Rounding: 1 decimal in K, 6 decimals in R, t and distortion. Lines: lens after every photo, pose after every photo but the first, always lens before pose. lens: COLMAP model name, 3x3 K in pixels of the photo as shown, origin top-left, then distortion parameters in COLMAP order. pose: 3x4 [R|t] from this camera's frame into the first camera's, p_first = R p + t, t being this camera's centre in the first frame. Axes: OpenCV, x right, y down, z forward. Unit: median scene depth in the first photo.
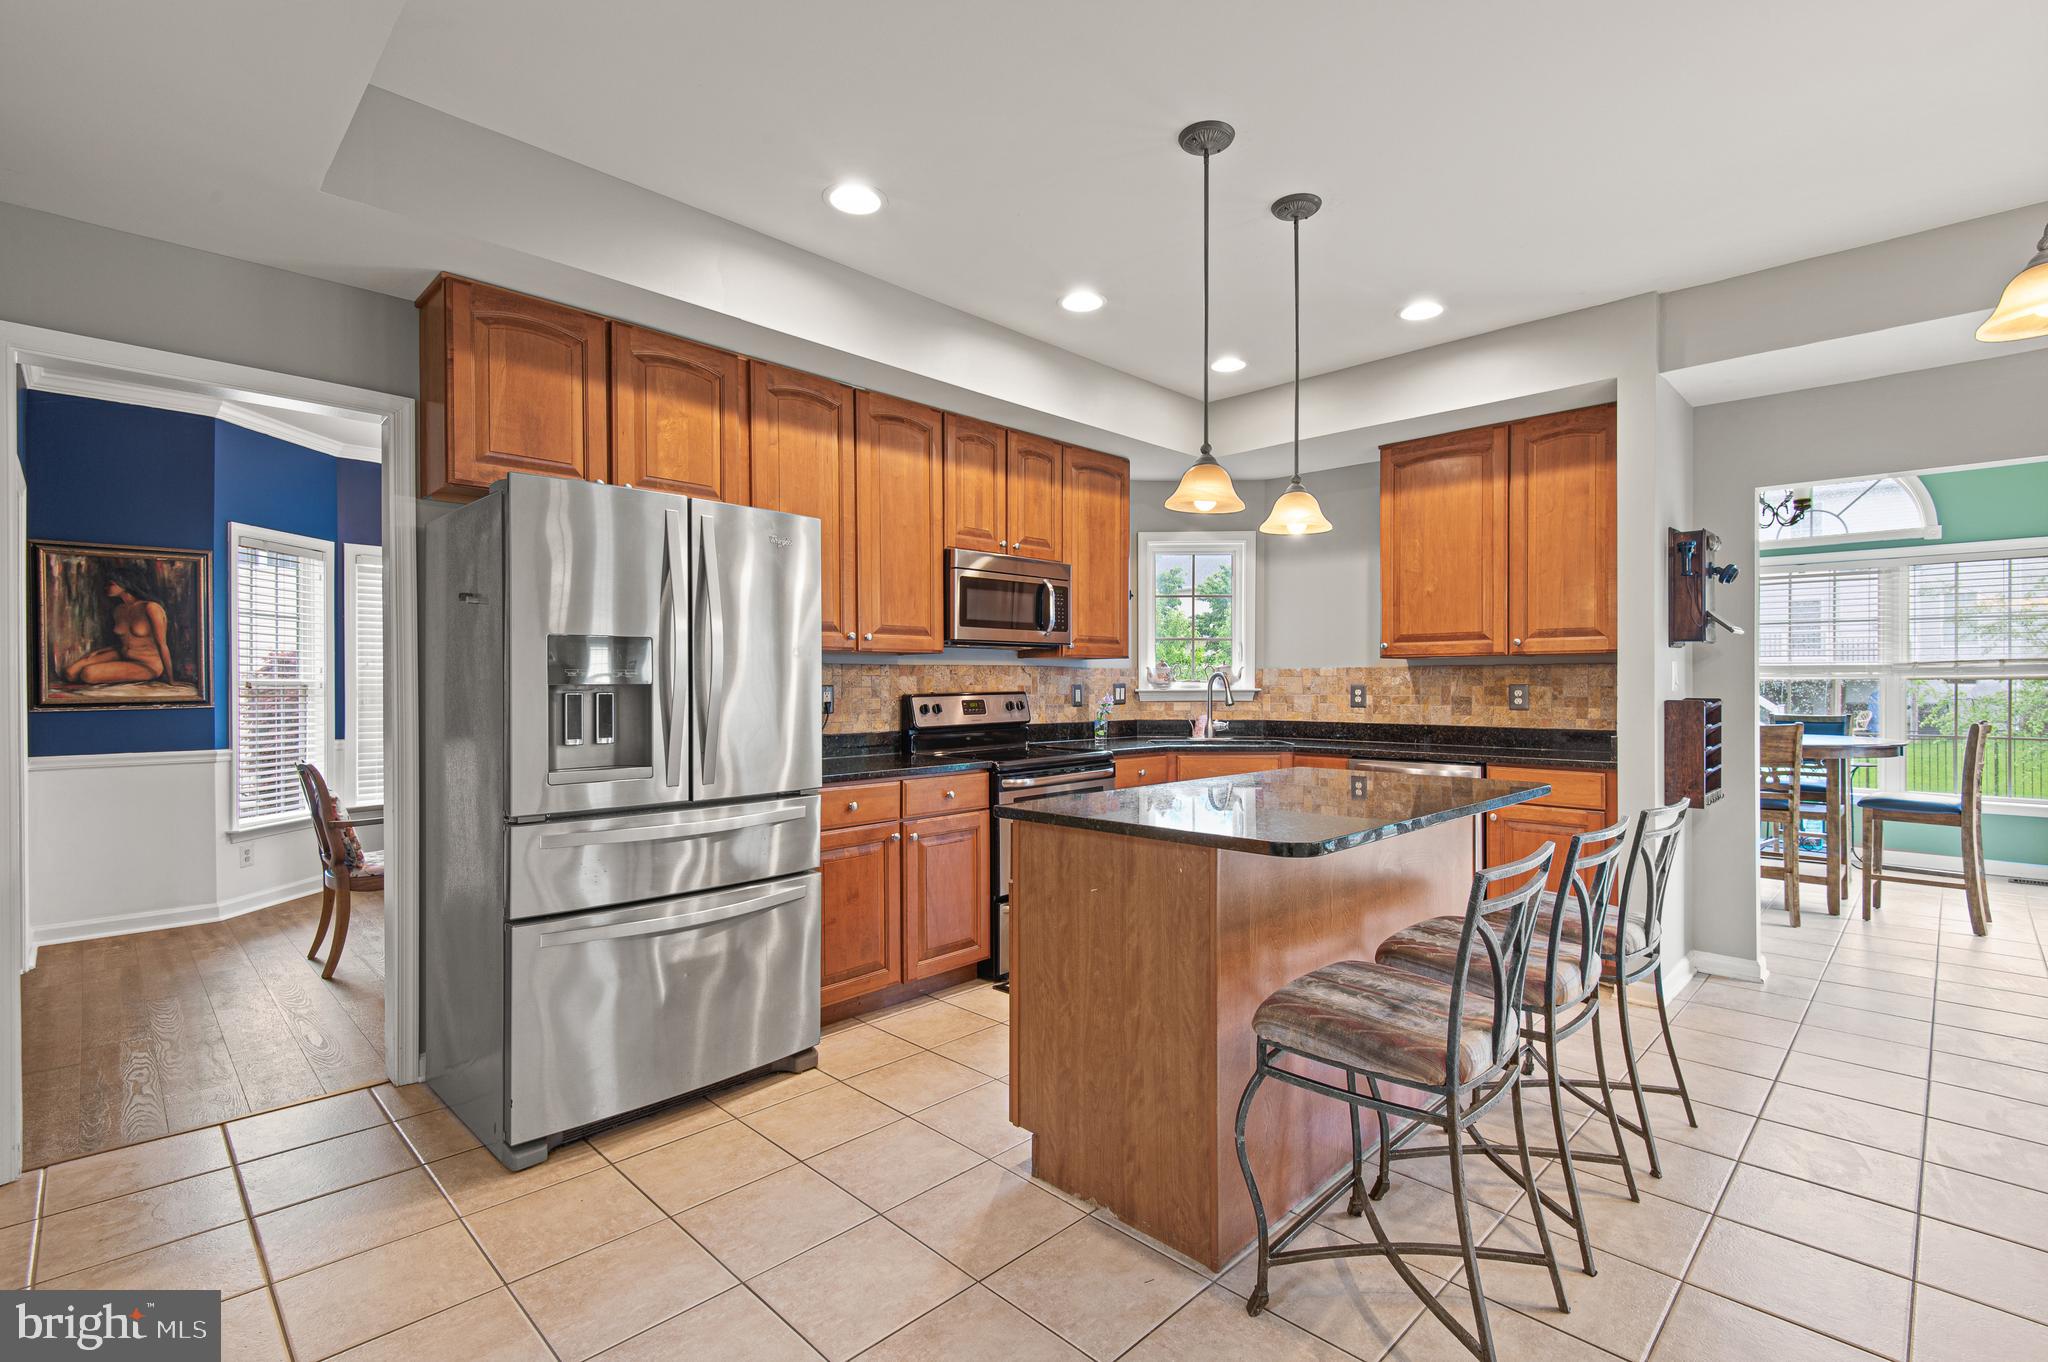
lens RADIAL K [[928.3, 0, 1026.9], [0, 928.3, 673.4], [0, 0, 1]] dist [0.013190, -0.000835]
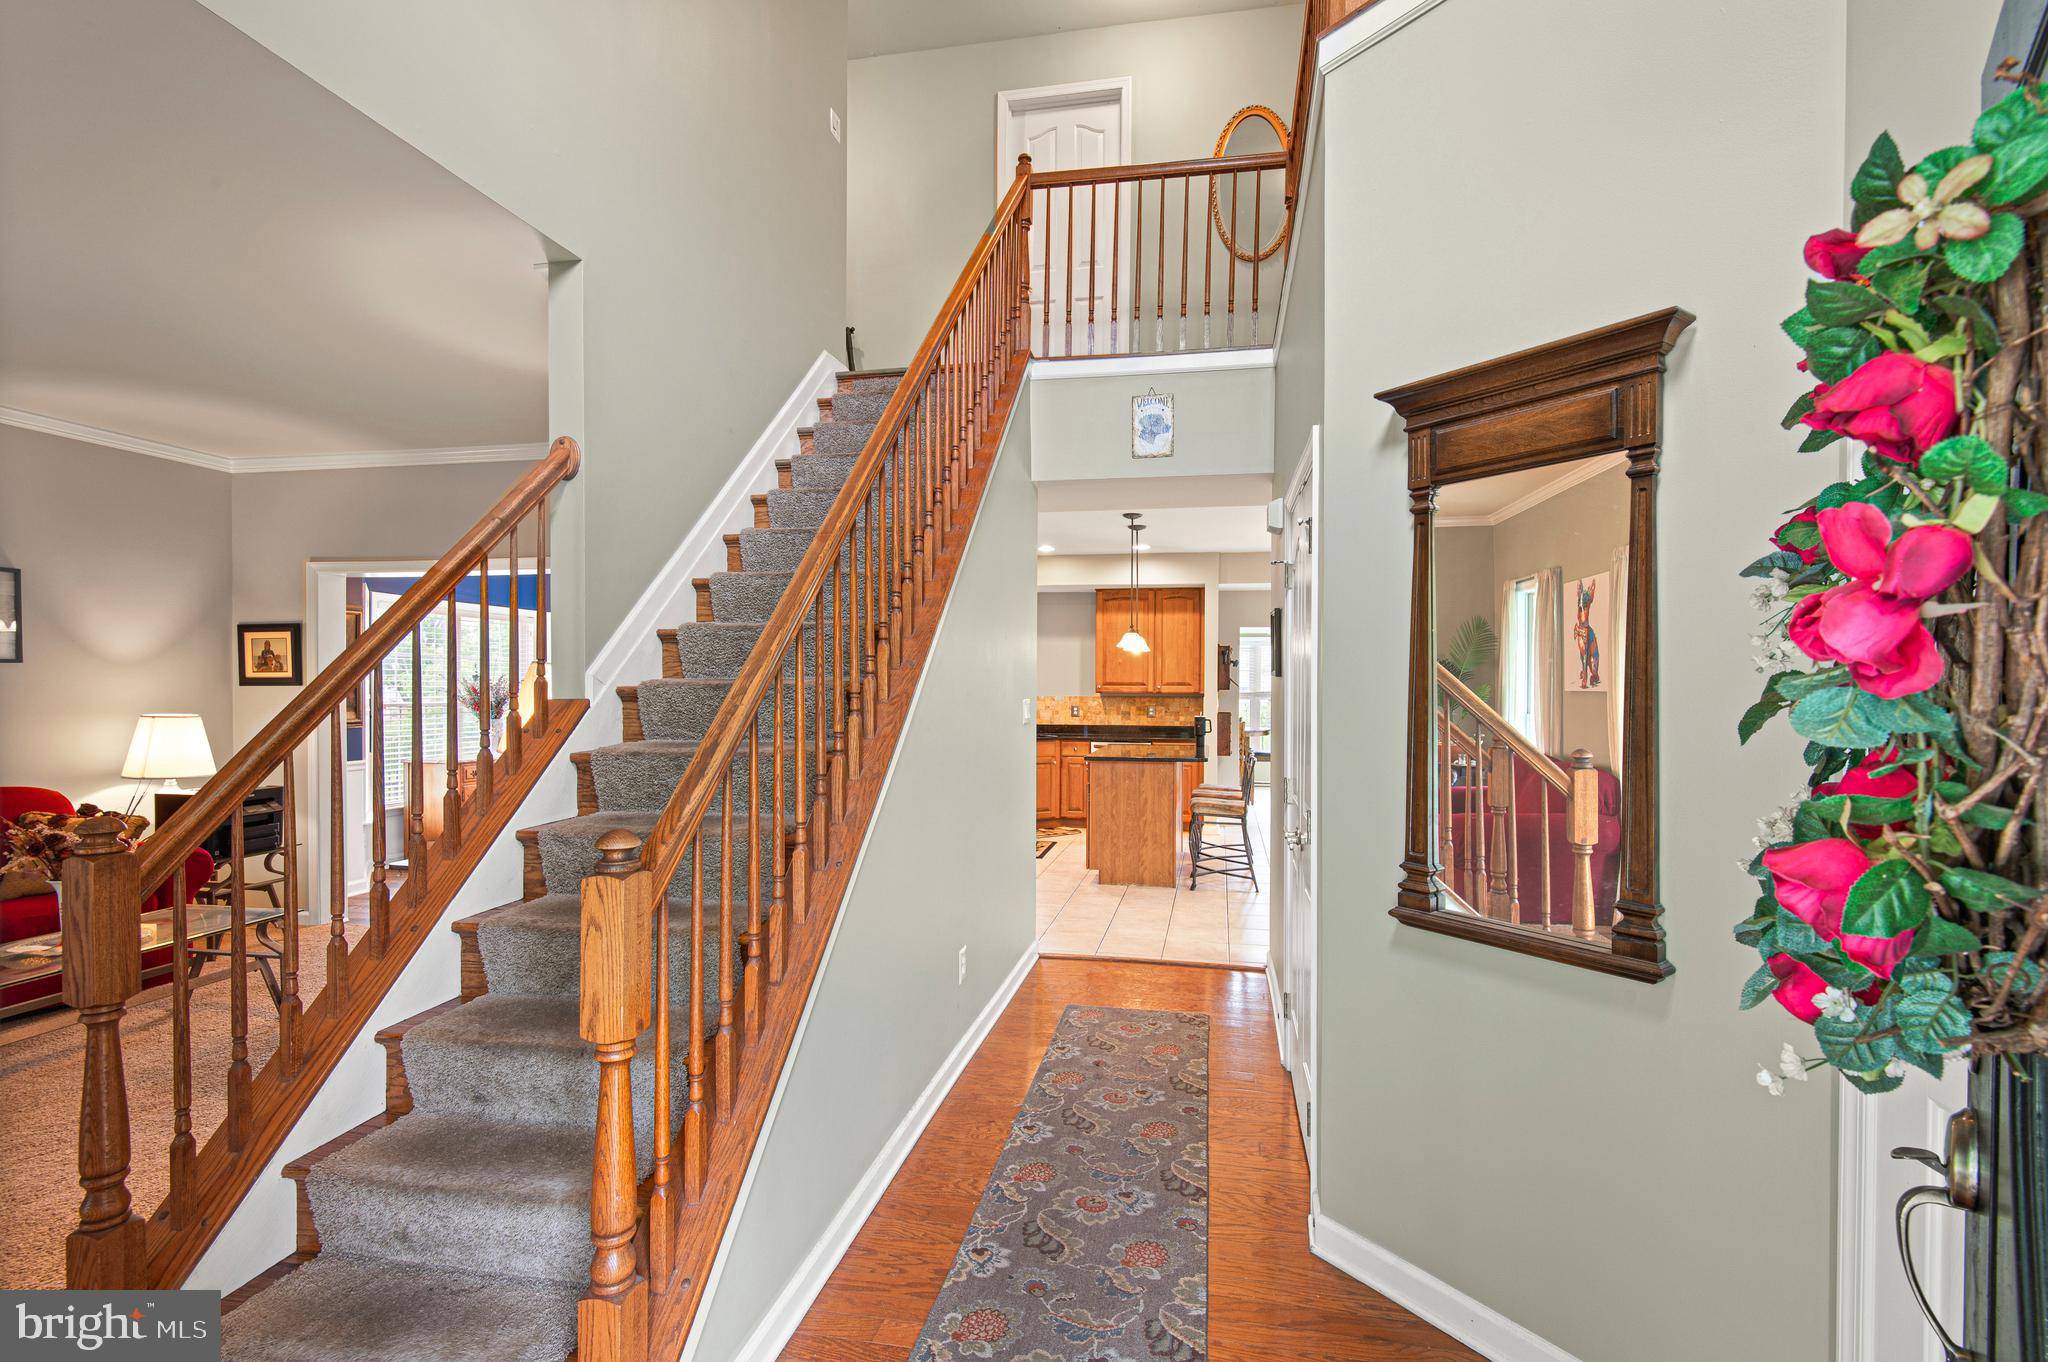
lens RADIAL K [[935.7, 0, 1036.8], [0, 935.7, 685.7], [0, 0, 1]] dist [0.032544, -0.019088]
pose [[0.830113, 0.005546, 0.557567, -0.931607], [-0.011513, 0.999908, 0.007194, -0.048525], [-0.557476, -0.012391, 0.830101, -0.677002]]
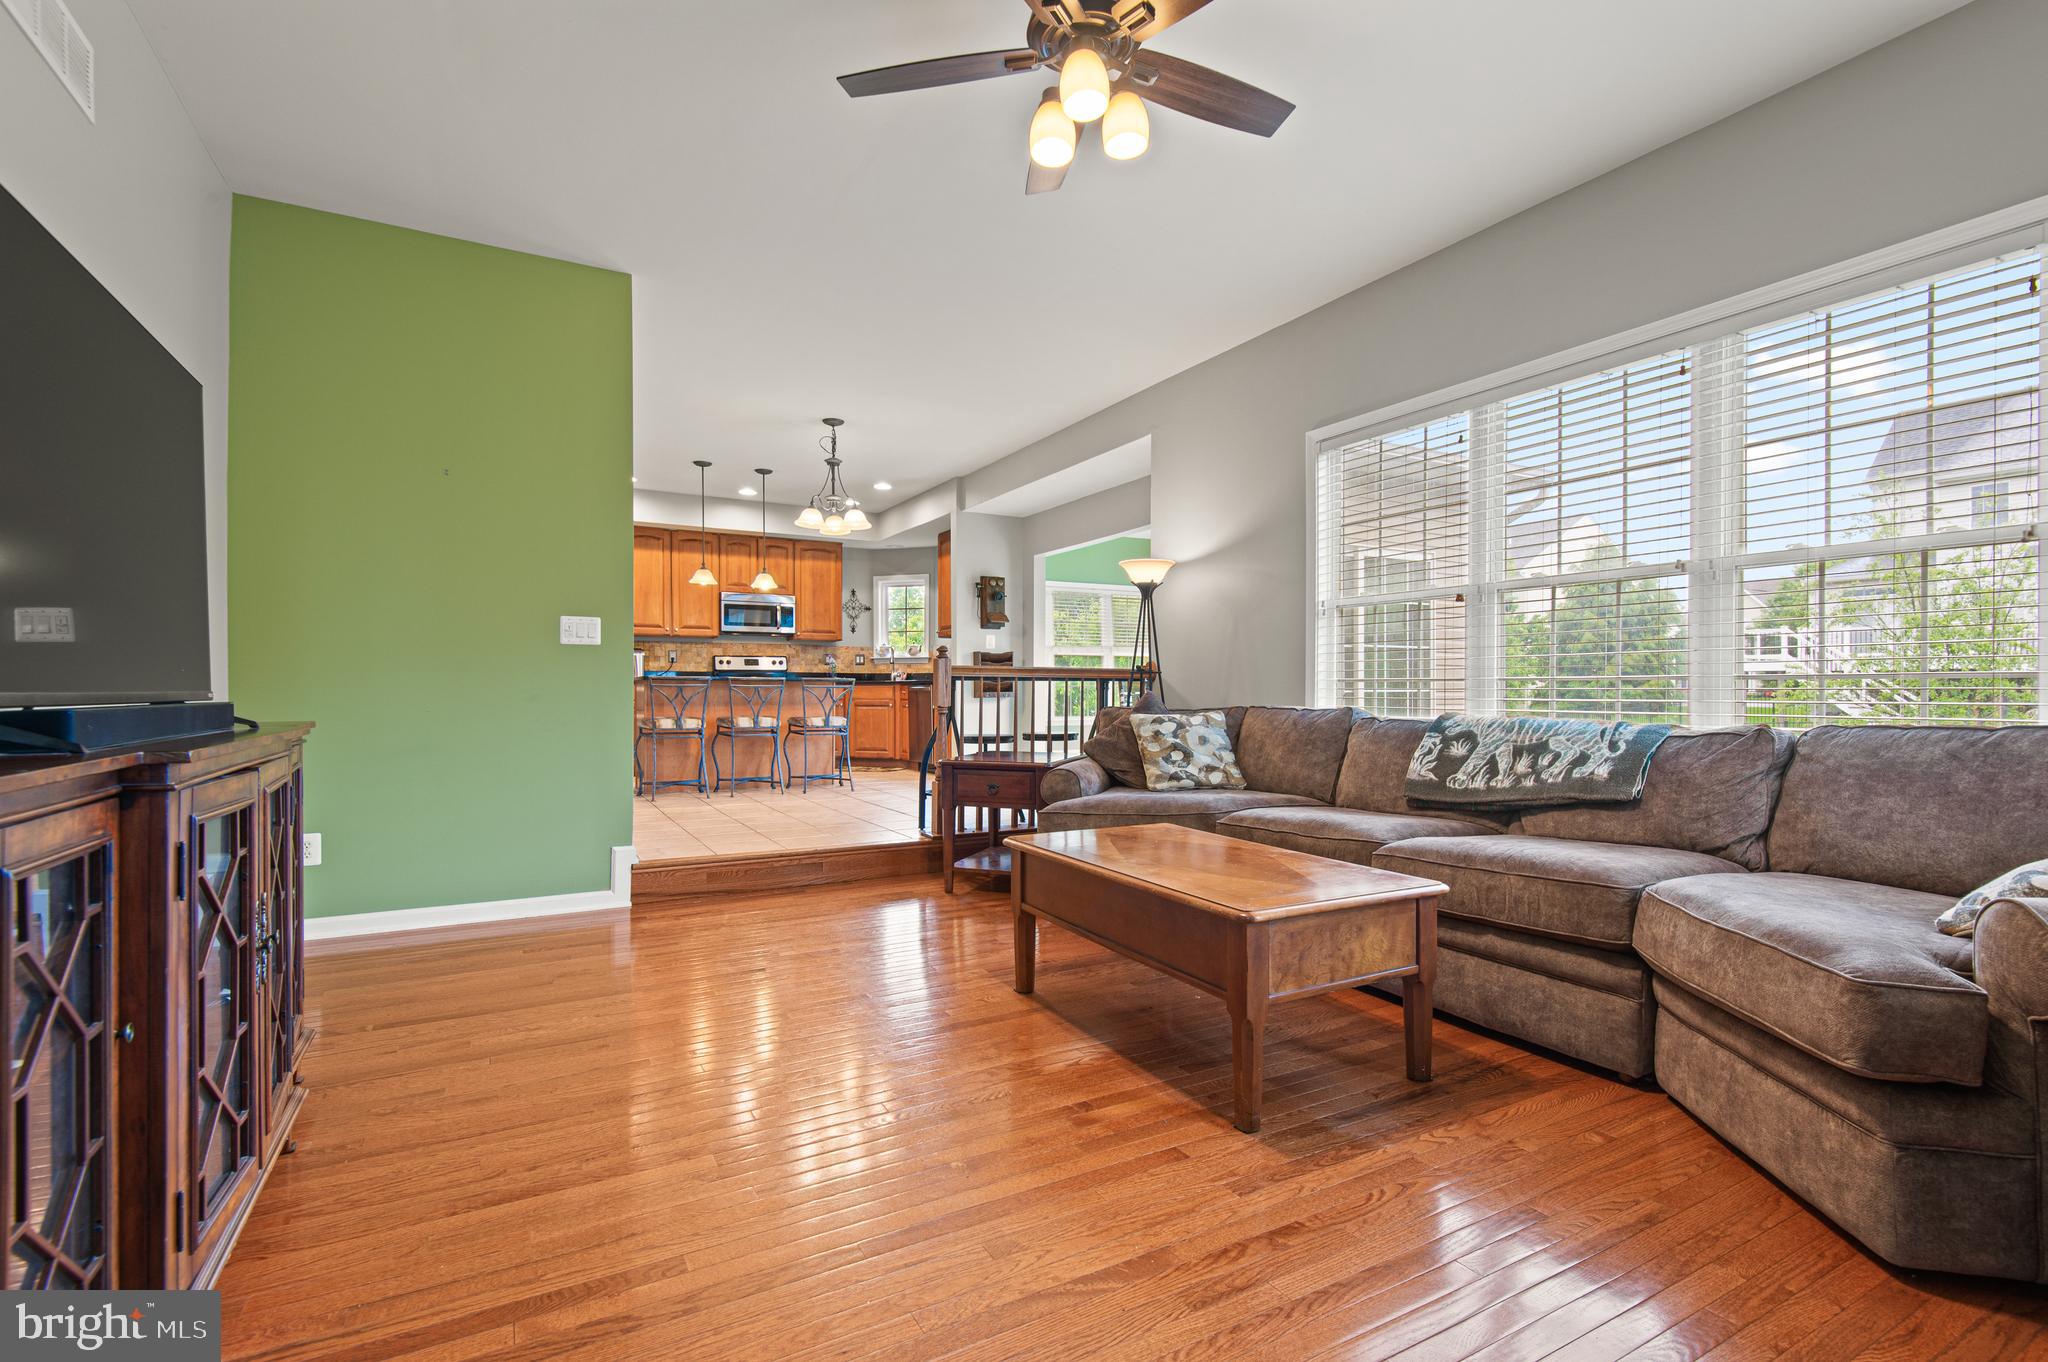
lens RADIAL K [[935.7, 0, 1036.8], [0, 935.7, 685.7], [0, 0, 1]] dist [0.032544, -0.019088]
pose [[0.960887, -0.001786, -0.276936, 1.230303], [0.001788, 0.999998, -0.000248, 0.095140], [0.276936, -0.000257, 0.960888, -0.973645]]
